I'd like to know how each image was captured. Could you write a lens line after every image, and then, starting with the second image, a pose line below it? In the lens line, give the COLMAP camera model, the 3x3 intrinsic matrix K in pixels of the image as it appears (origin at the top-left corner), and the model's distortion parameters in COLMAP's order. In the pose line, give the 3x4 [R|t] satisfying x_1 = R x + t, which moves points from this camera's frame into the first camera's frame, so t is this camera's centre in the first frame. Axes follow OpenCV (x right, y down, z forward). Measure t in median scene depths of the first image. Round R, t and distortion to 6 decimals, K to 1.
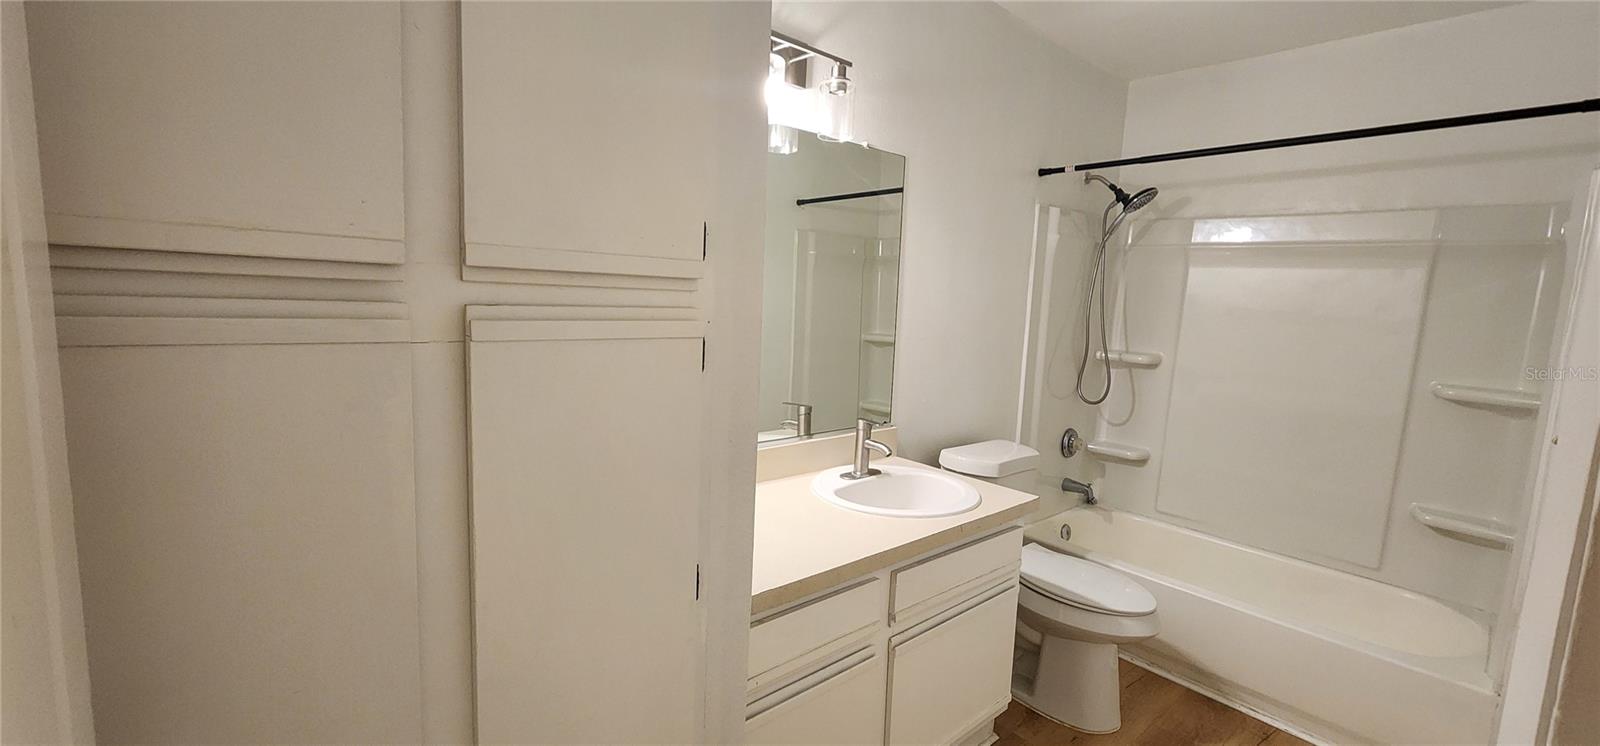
lens RADIAL K [[658.4, 0, 793.6], [0, 658.4, 374.3], [0, 0, 1]] dist [-0.001186, -0.000704]
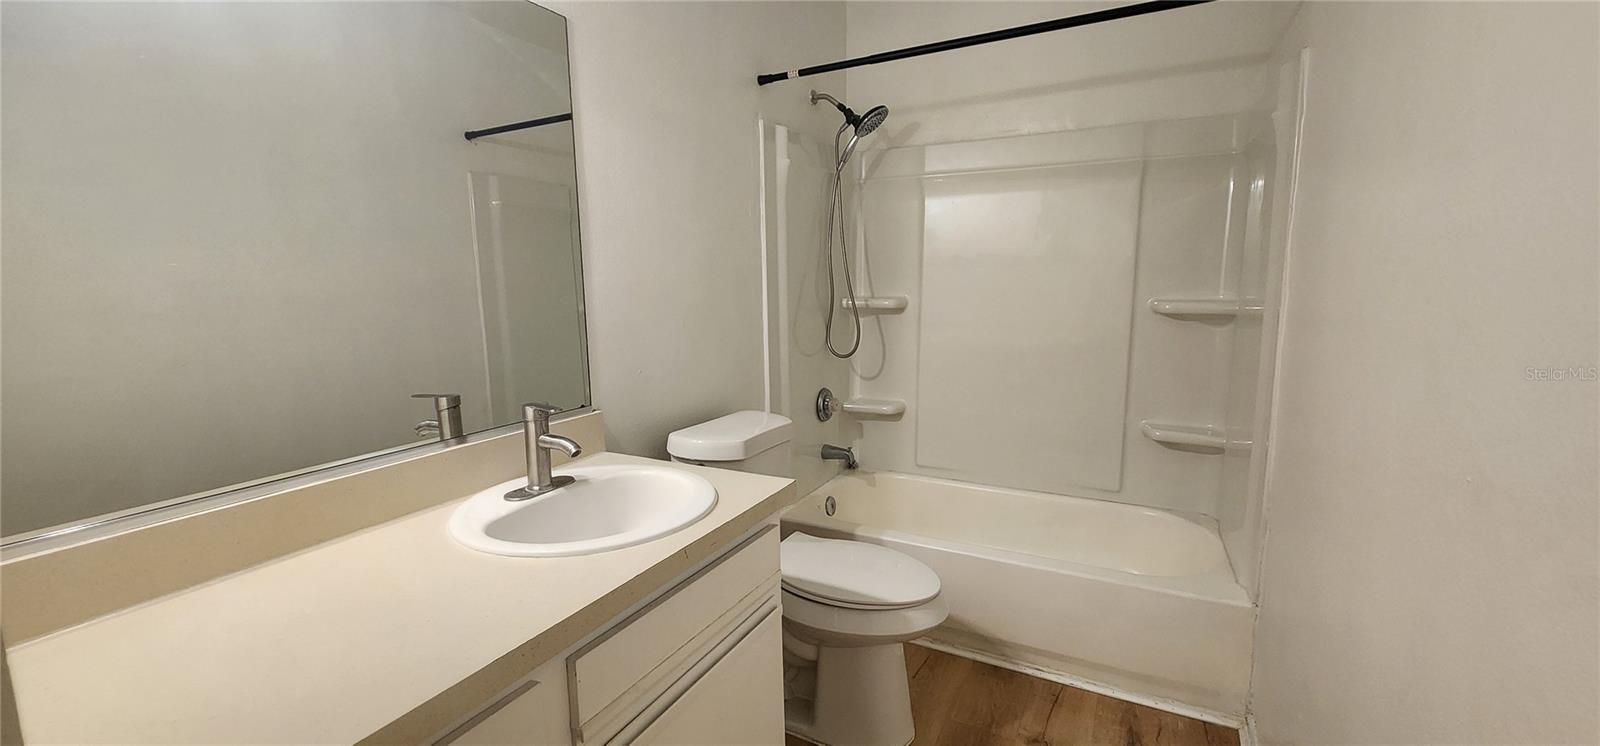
lens RADIAL K [[658.4, 0, 793.6], [0, 658.4, 374.3], [0, 0, 1]] dist [-0.001186, -0.000704]
pose [[0.930817, -0.107358, 0.349363, 0.096902], [0.099084, 0.994212, 0.041528, 0.029070], [-0.351799, -0.004038, 0.936067, 0.238417]]
